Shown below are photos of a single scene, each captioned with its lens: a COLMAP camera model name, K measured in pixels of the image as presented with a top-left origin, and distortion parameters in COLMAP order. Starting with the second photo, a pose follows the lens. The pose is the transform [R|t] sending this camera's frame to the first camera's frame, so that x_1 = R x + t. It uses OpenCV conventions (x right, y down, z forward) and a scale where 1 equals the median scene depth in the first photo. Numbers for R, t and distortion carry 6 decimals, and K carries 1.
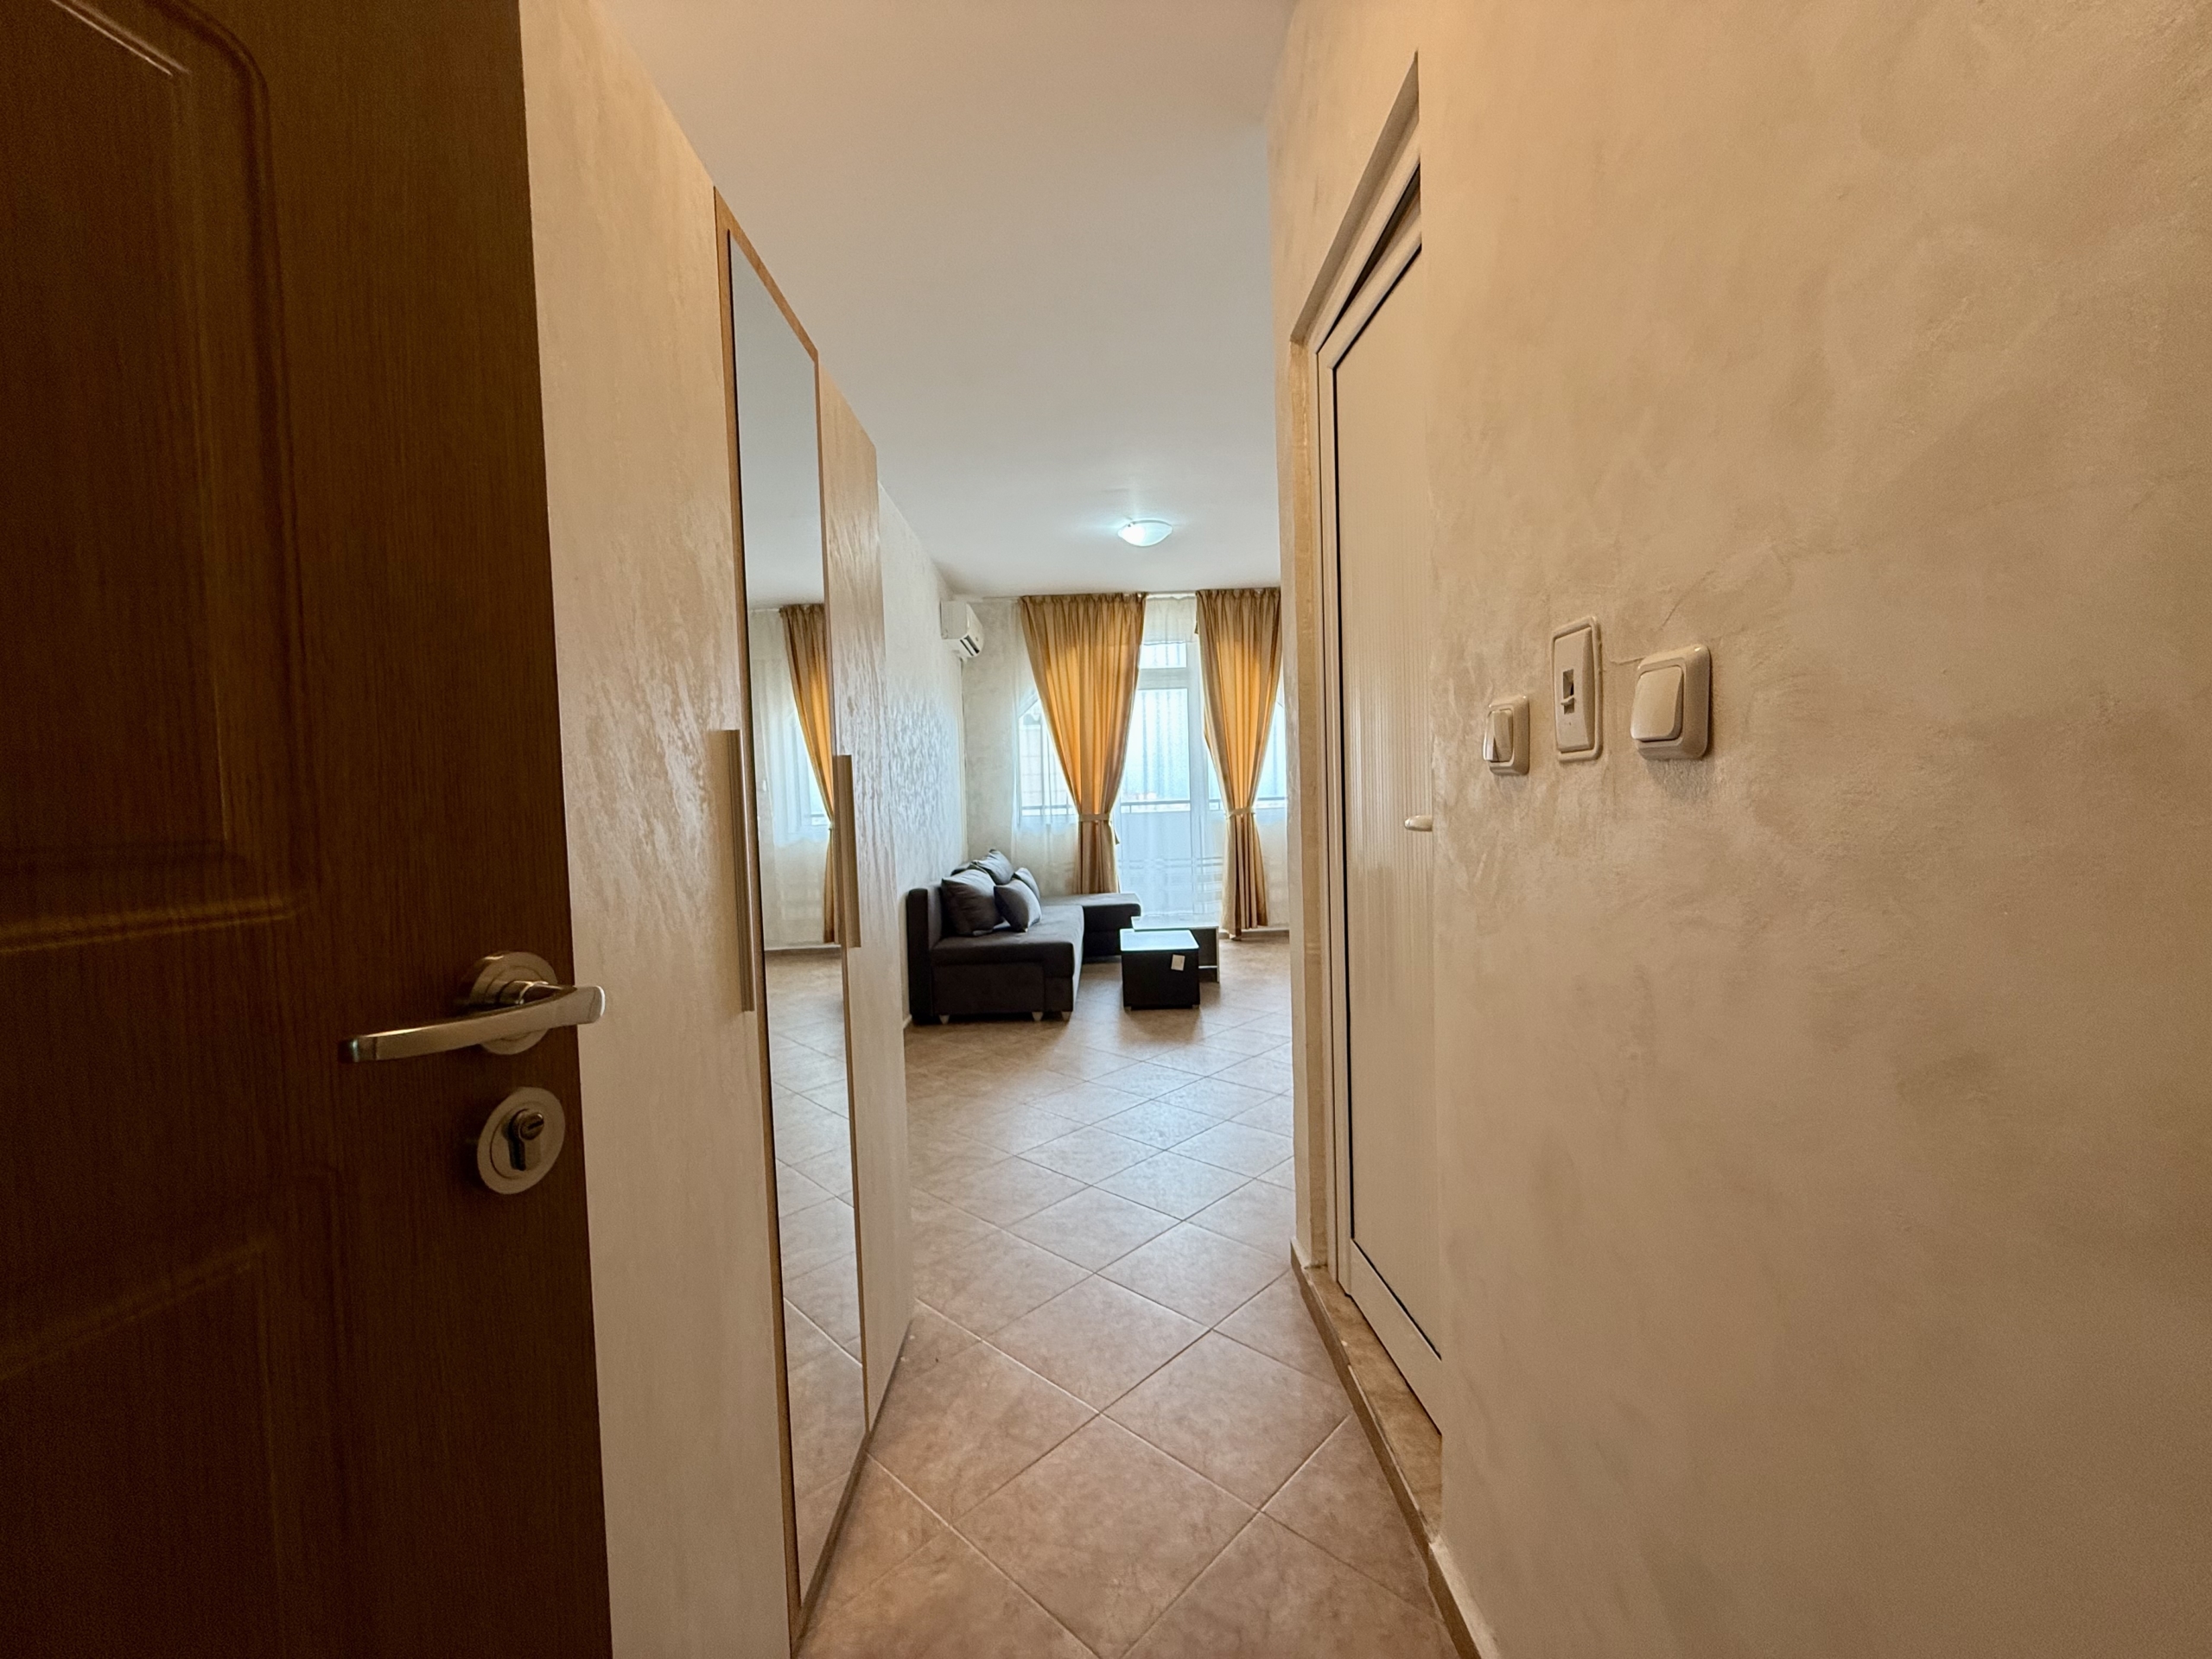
lens RADIAL K [[882.4, 0, 1099.4], [0, 882.4, 830.1], [0, 0, 1]] dist [-0.000175, -0.000145]
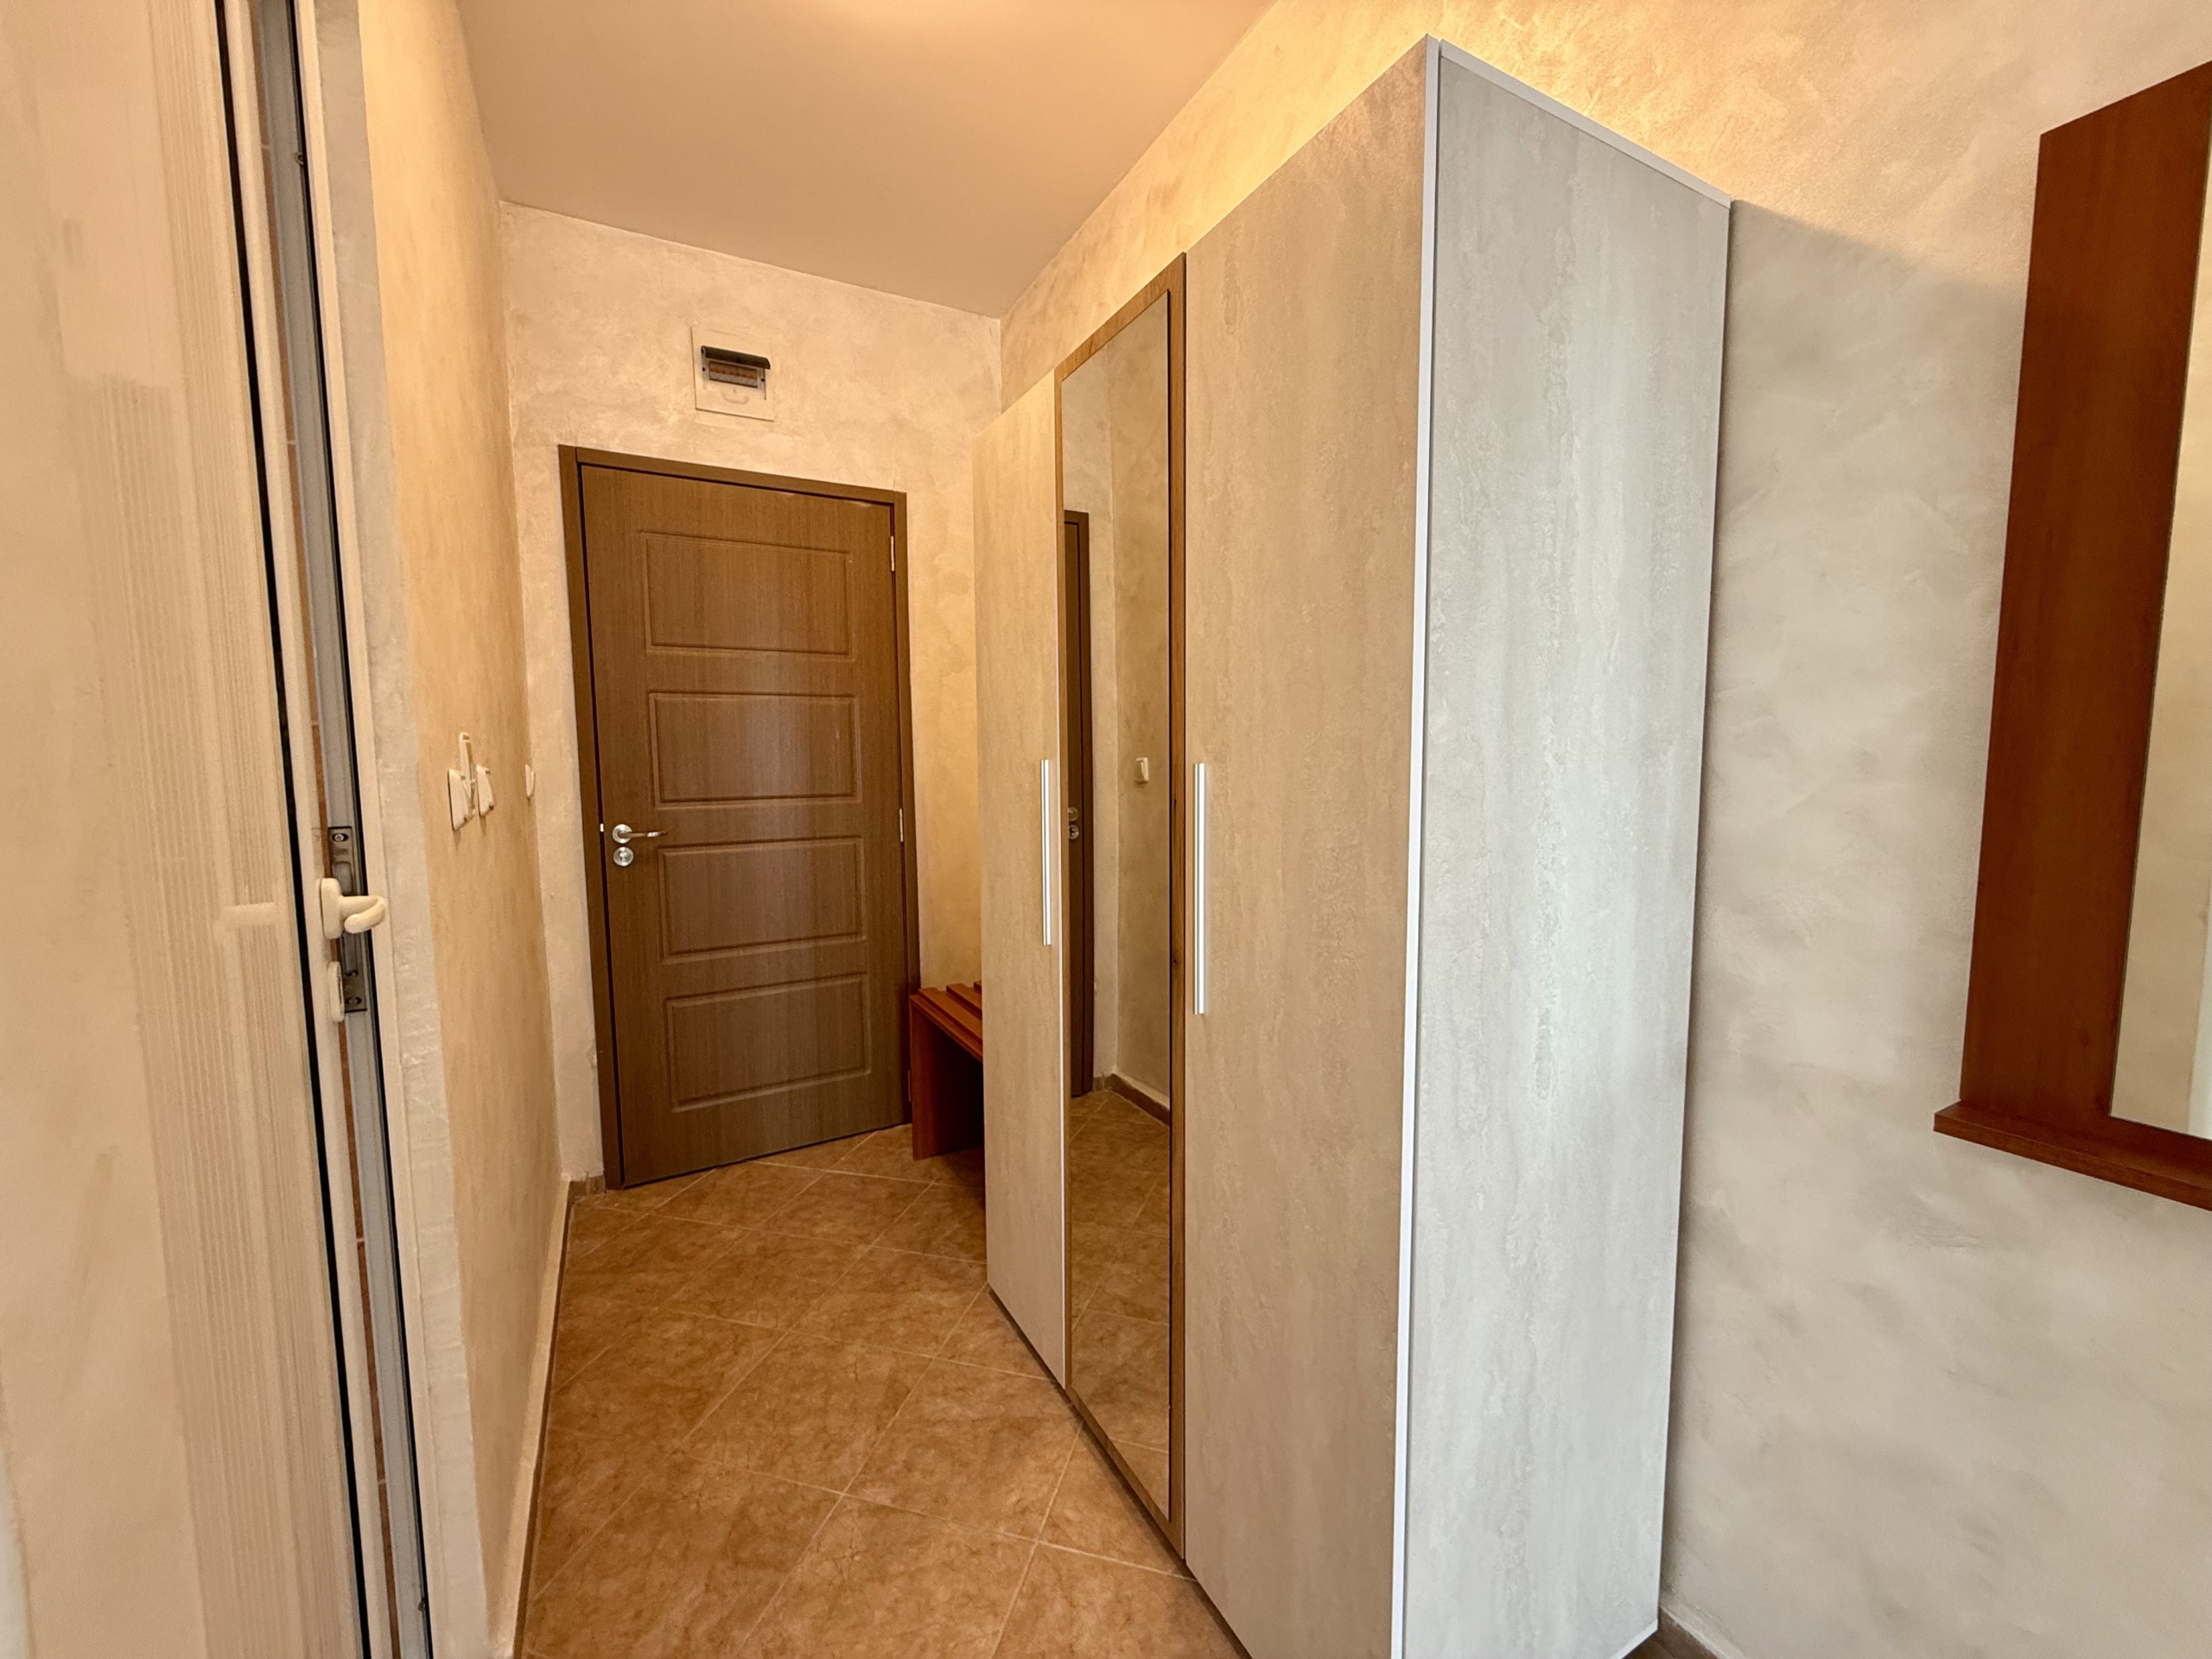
lens RADIAL K [[882.4, 0, 1099.4], [0, 882.4, 830.1], [0, 0, 1]] dist [-0.000175, -0.000145]
pose [[-0.882037, 0.086781, -0.463119, 0.034580], [0.028051, 0.990821, 0.132239, -0.031357], [0.470344, 0.103649, -0.876375, 0.384480]]
